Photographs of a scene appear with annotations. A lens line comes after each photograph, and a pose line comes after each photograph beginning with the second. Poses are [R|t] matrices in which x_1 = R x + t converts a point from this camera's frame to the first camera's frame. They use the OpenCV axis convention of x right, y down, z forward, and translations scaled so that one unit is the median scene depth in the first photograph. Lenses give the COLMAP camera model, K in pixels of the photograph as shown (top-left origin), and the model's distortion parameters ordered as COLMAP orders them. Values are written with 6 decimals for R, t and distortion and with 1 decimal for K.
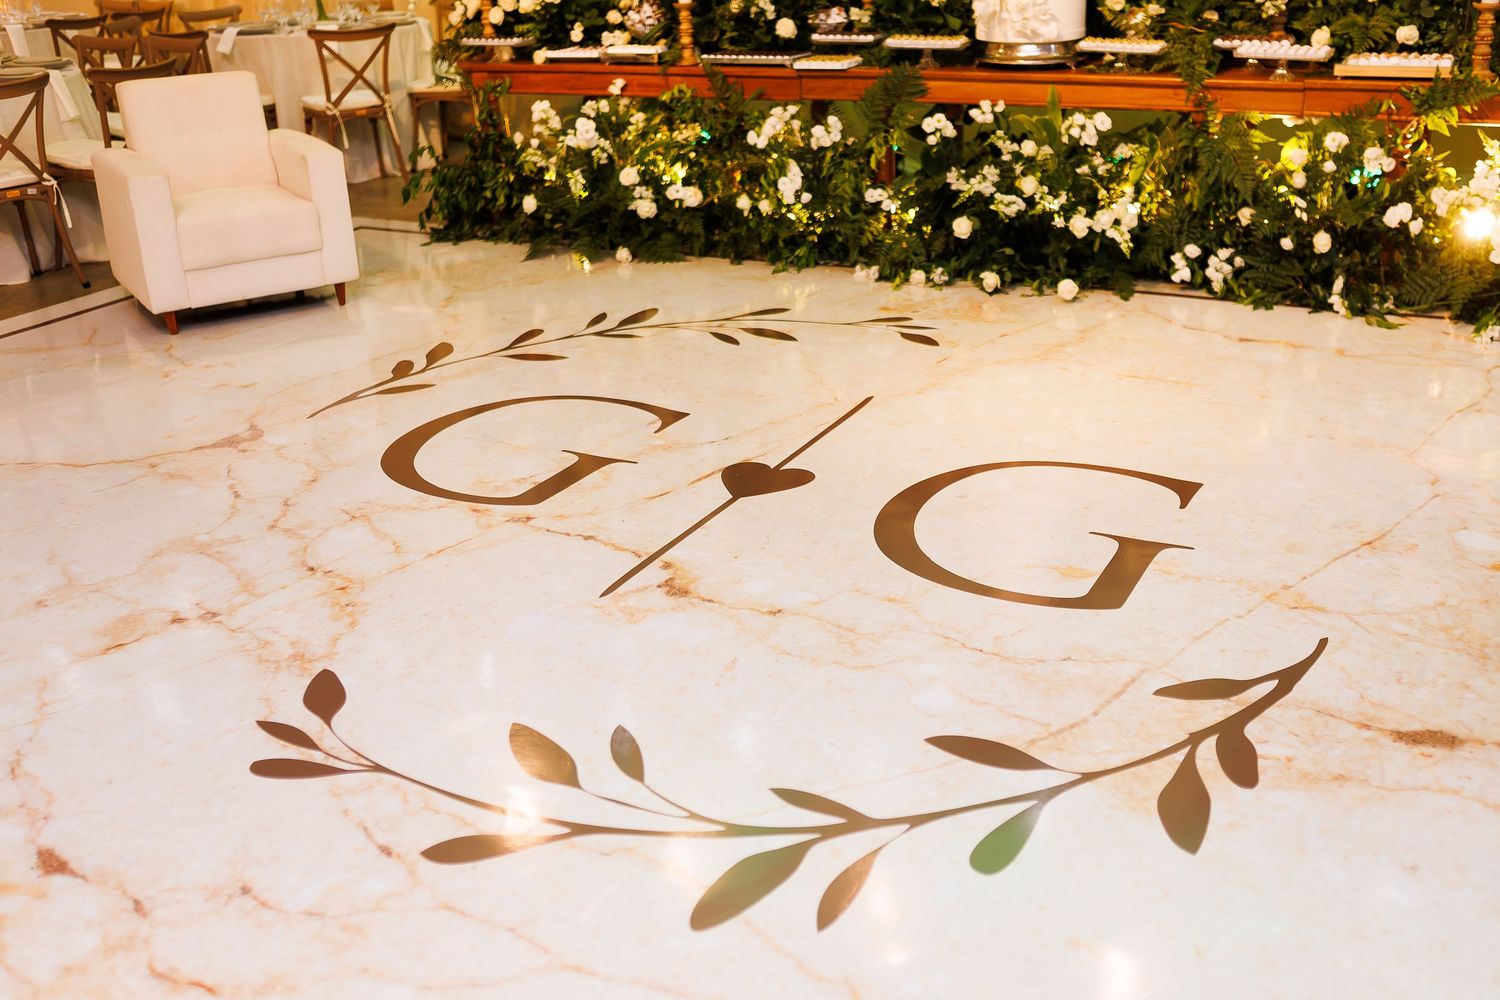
lens RADIAL K [[1553.9, 0, 759.0], [0, 1553.9, 505.9], [0, 0, 1]] dist [-0.038597, 0.000000]
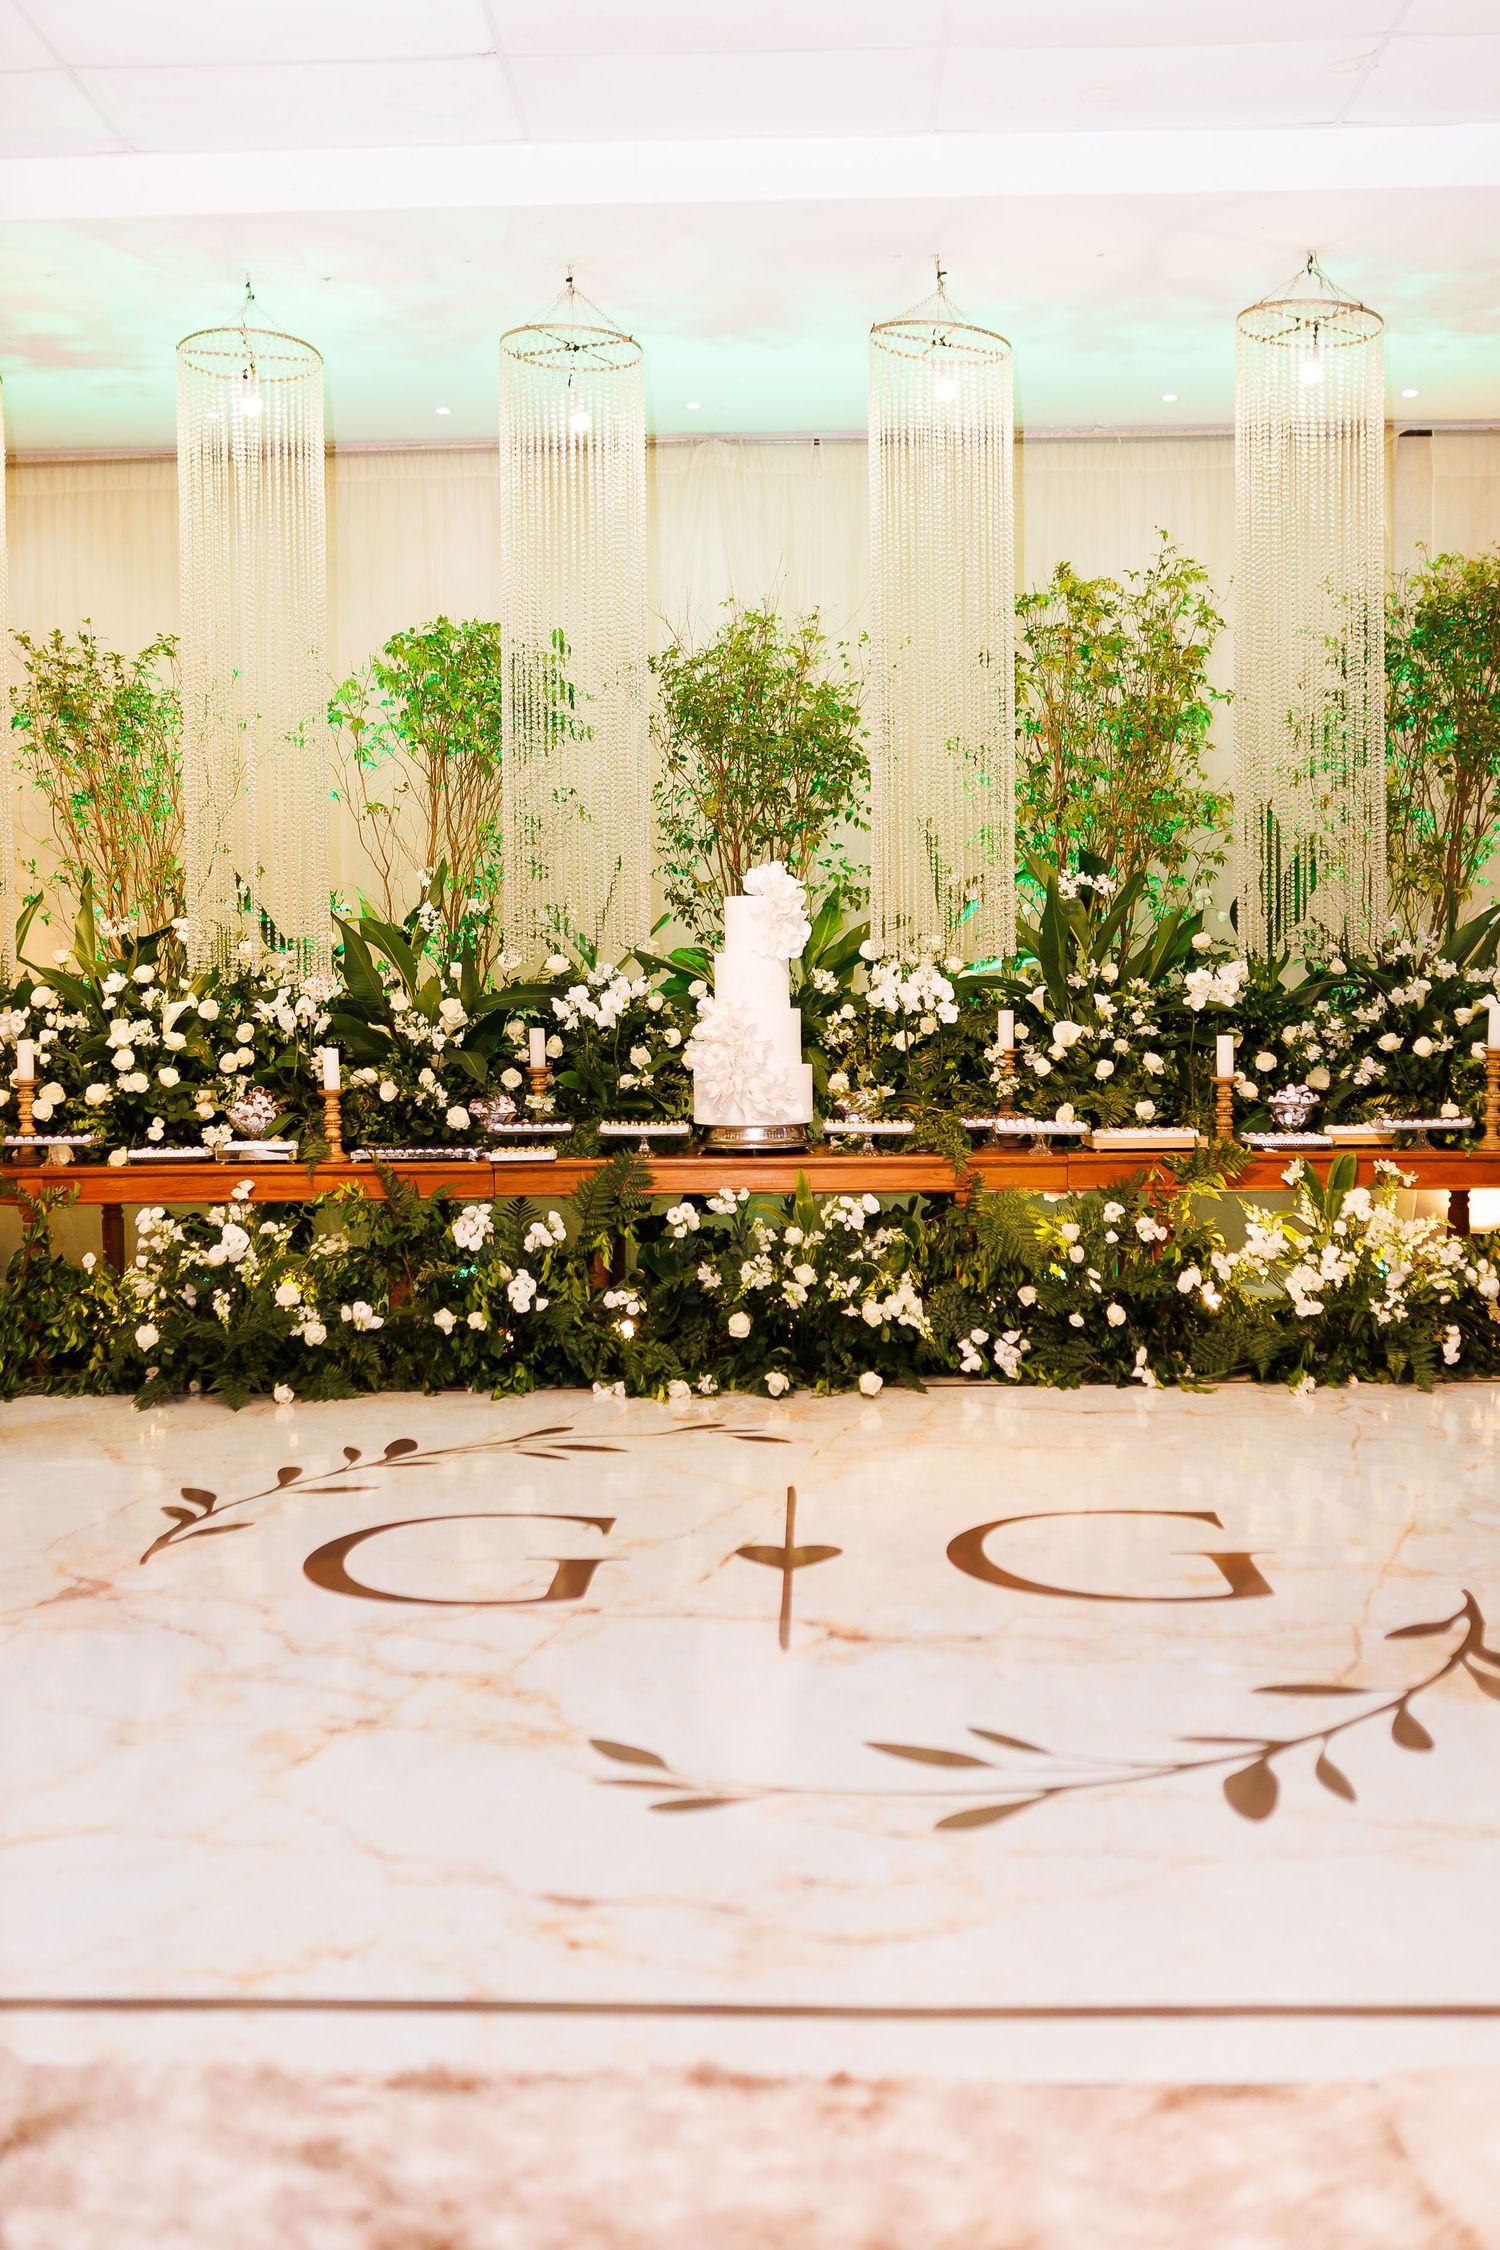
lens RADIAL K [[2330.9, 0, 756.5], [0, 2330.9, 1111.4], [0, 0, 1]] dist [-0.038597, 0.000000]
pose [[0.891958, 0.003036, 0.452107, -0.451288], [0.149754, 0.941545, -0.301771, 0.104656], [-0.426596, 0.336872, 0.839365, -0.148972]]
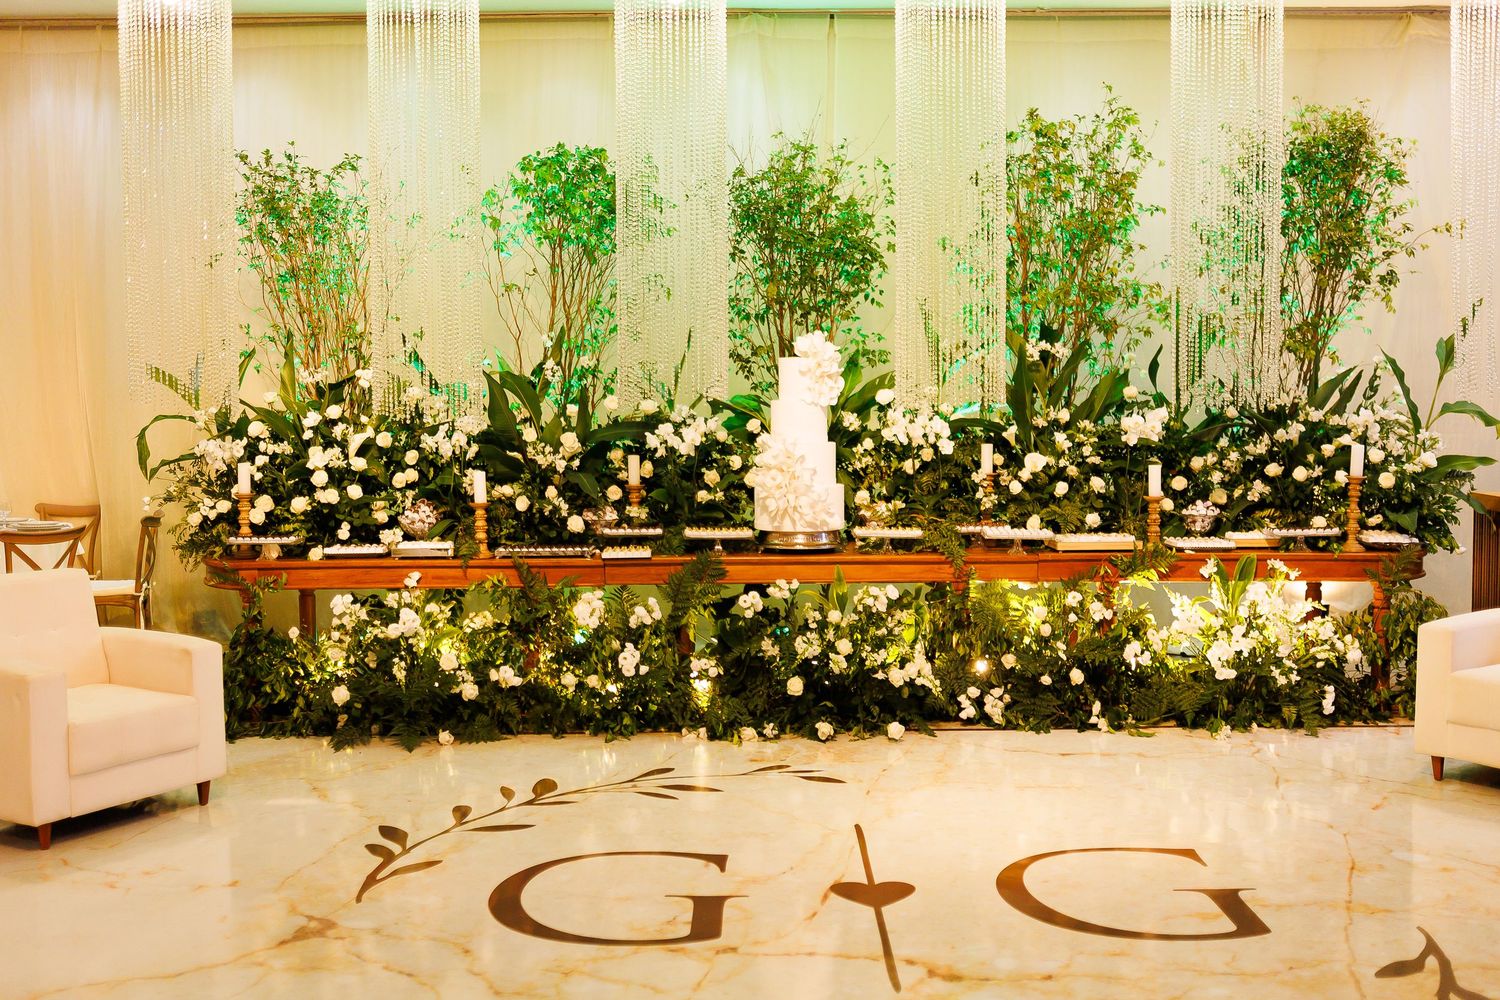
lens RADIAL K [[1553.9, 0, 765.8], [0, 1553.9, 494.4], [0, 0, 1]] dist [-0.038597, 0.000000]
pose [[0.875406, 0.003203, 0.483377, -0.441100], [0.155624, 0.944870, -0.288100, 0.014801], [-0.457652, 0.327429, 0.826647, 0.010611]]
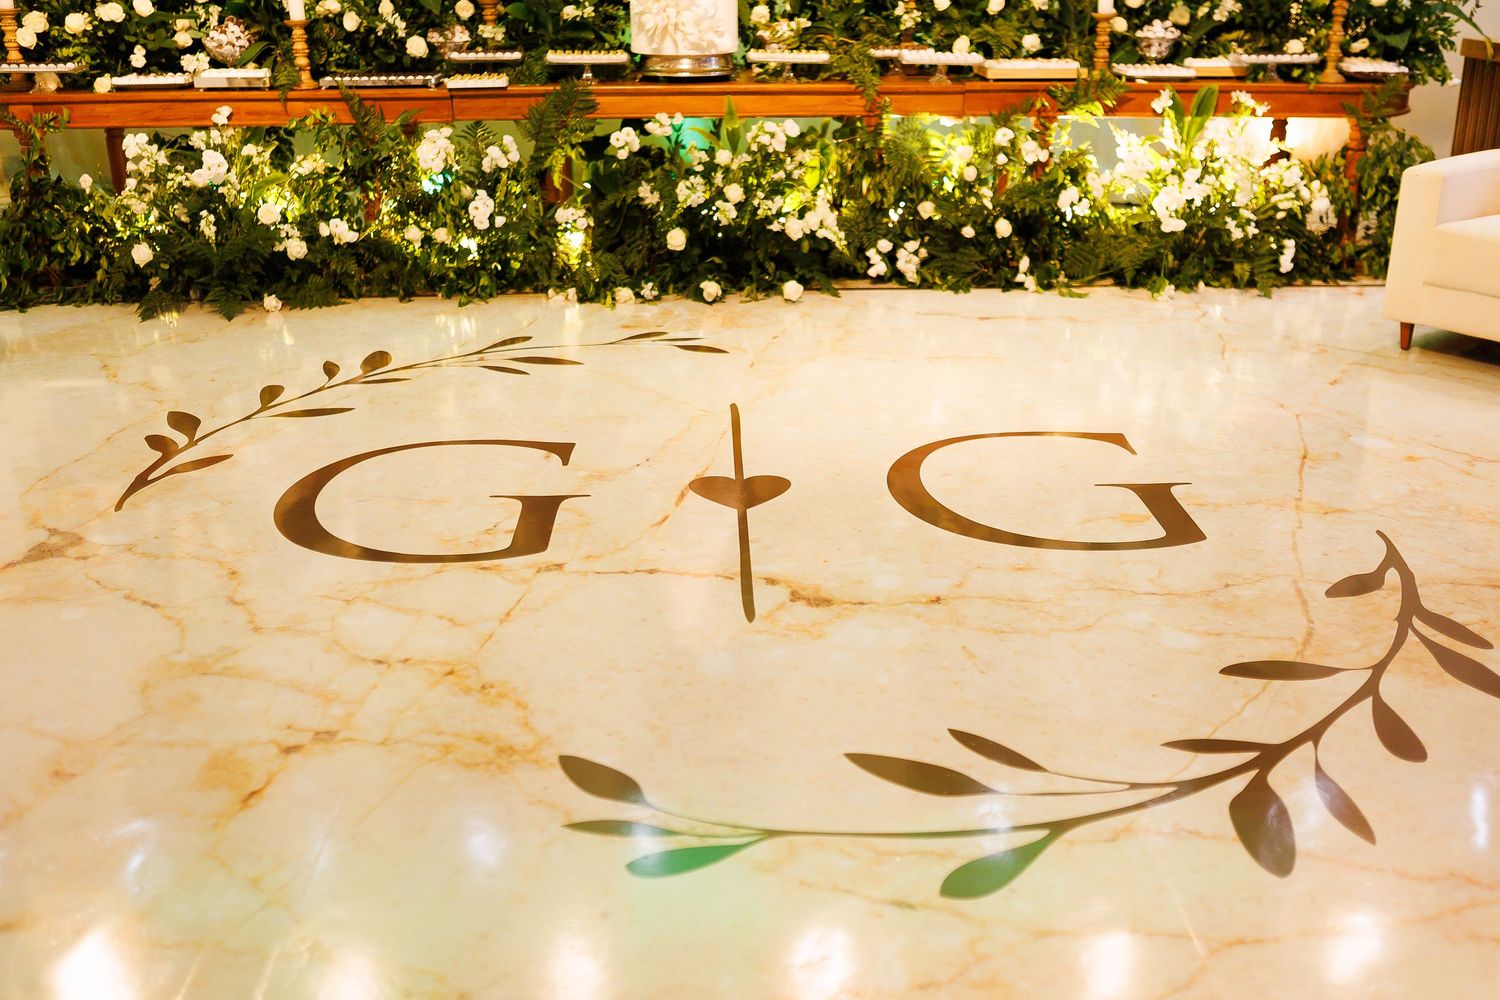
lens RADIAL K [[1553.9, 0, 775.8], [0, 1553.9, 502.7], [0, 0, 1]] dist [-0.038597, 0.000000]
pose [[0.855961, -0.145740, 0.496075, -0.327627], [0.164991, 0.986282, 0.005070, -0.008212], [-0.490009, 0.077509, 0.868265, 0.120021]]
